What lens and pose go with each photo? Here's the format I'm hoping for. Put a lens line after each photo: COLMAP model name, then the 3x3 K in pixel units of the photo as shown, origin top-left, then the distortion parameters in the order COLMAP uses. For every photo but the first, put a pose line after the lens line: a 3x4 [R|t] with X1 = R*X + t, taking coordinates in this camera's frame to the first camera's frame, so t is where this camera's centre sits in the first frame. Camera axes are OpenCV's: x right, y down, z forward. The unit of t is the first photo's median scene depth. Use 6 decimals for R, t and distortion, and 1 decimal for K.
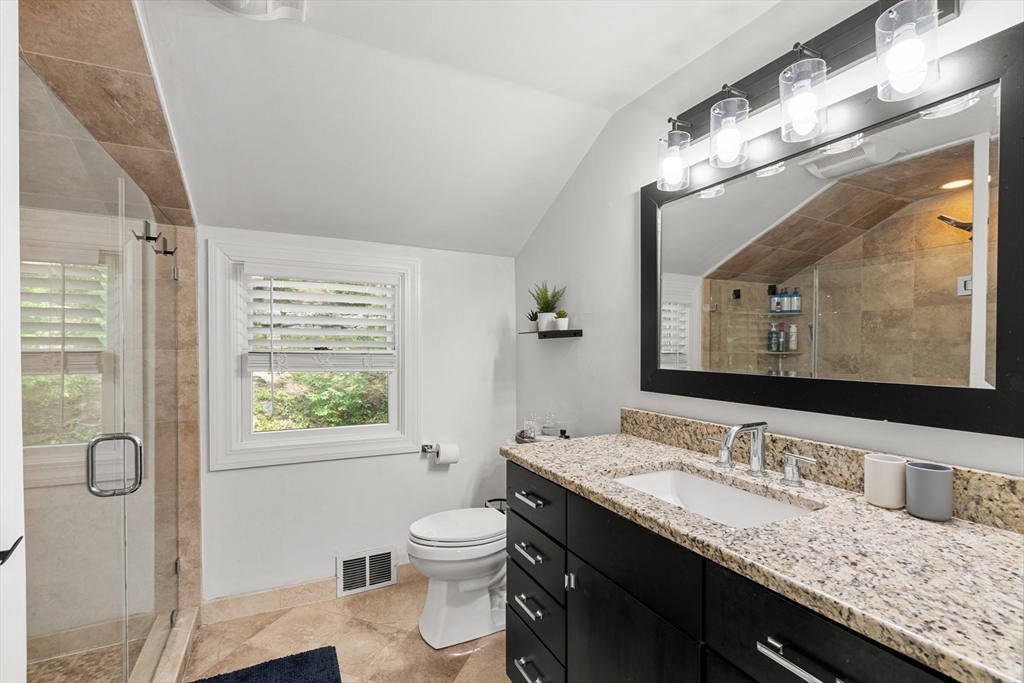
lens RADIAL K [[465.7, 0, 511.0], [0, 465.7, 345.6], [0, 0, 1]] dist [-0.010982, 0.003626]
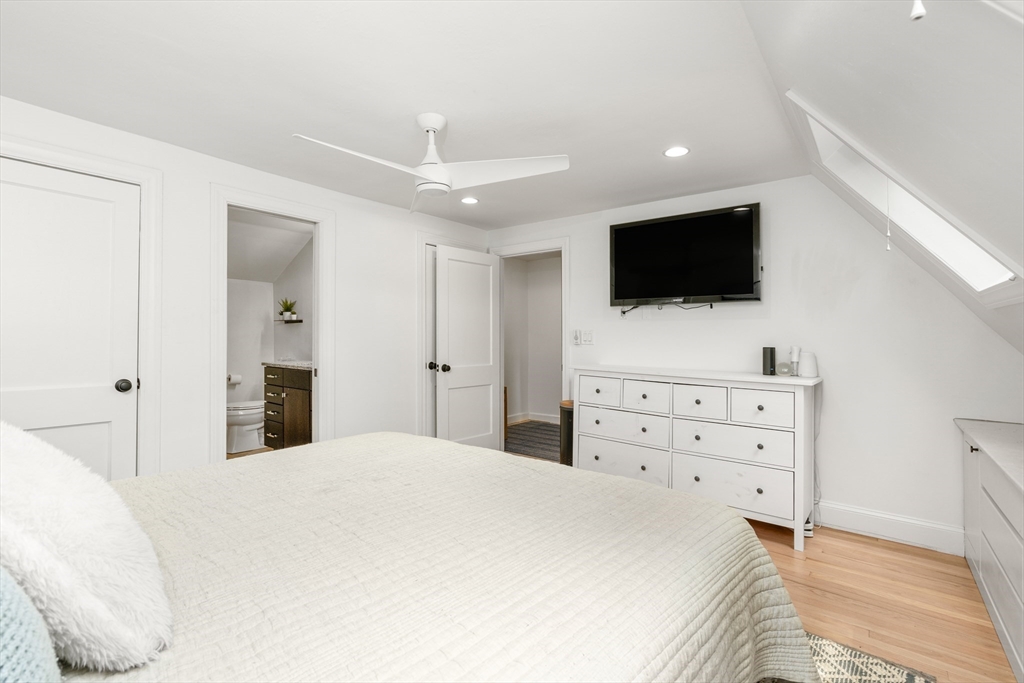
lens RADIAL K [[465.7, 0, 511.1], [0, 465.7, 336.0], [0, 0, 1]] dist [-0.010982, 0.003626]
pose [[0.904151, 0.004911, 0.427185, 0.095546], [-0.006319, 0.999978, 0.001880, 0.034208], [-0.427166, -0.004399, 0.904162, -1.483862]]
